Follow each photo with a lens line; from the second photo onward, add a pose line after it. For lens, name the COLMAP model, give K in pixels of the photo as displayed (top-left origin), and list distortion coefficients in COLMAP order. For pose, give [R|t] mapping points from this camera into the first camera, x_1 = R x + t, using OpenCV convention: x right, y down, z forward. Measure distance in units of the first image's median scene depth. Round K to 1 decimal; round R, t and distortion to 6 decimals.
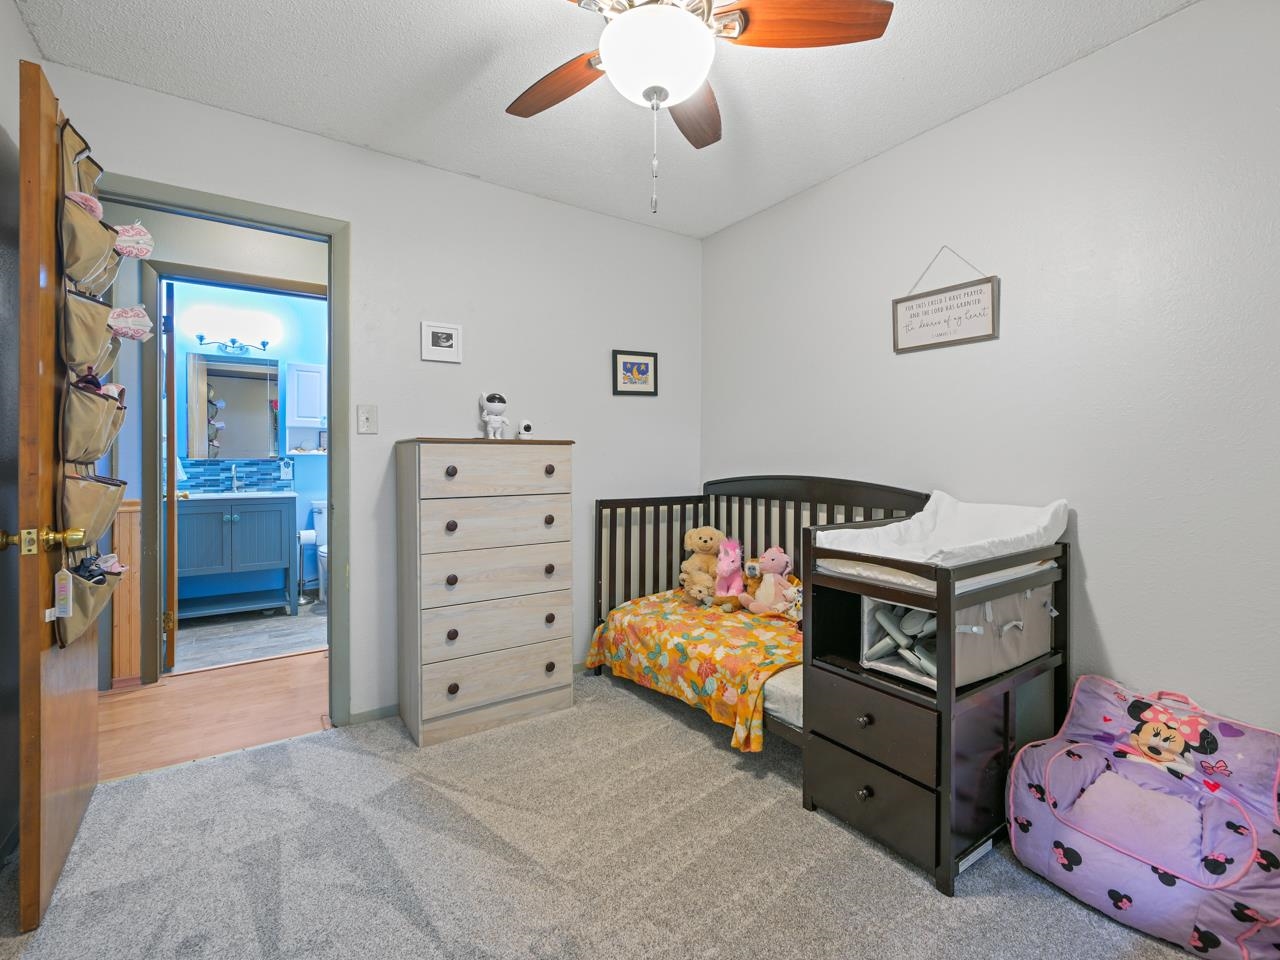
lens RADIAL K [[579.1, 0, 644.4], [0, 579.1, 474.5], [0, 0, 1]] dist [-0.003309, 0.000014]
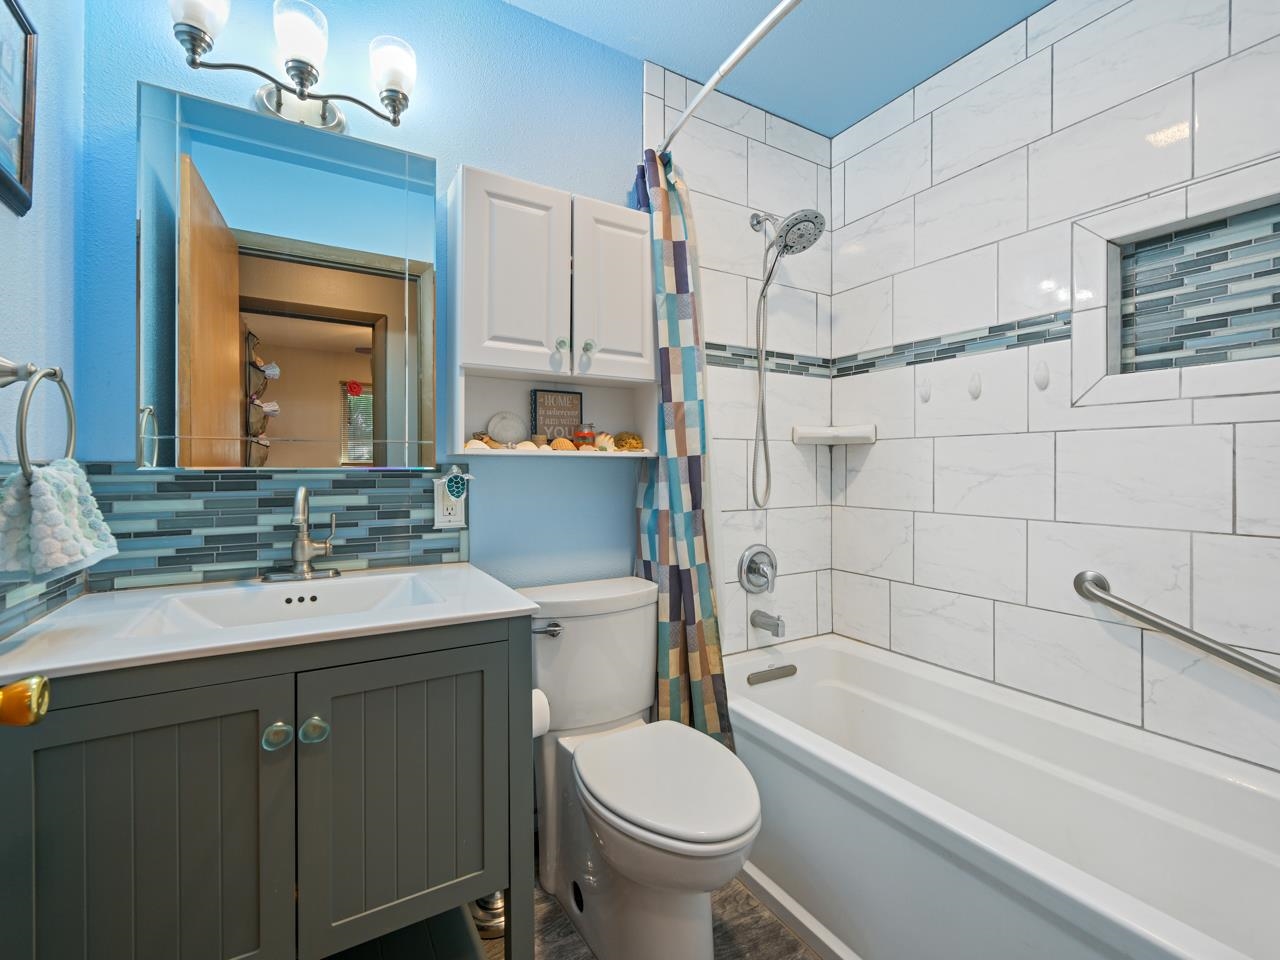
lens RADIAL K [[575.5, 0, 640.0], [0, 575.5, 480.0], [0, 0, 1]] dist [0.001826, 0.000201]
pose [[0.997433, -0.001750, -0.071585, -0.421705], [0.001018, 0.999947, -0.010261, -0.014353], [0.071599, 0.010162, 0.997382, 0.586716]]
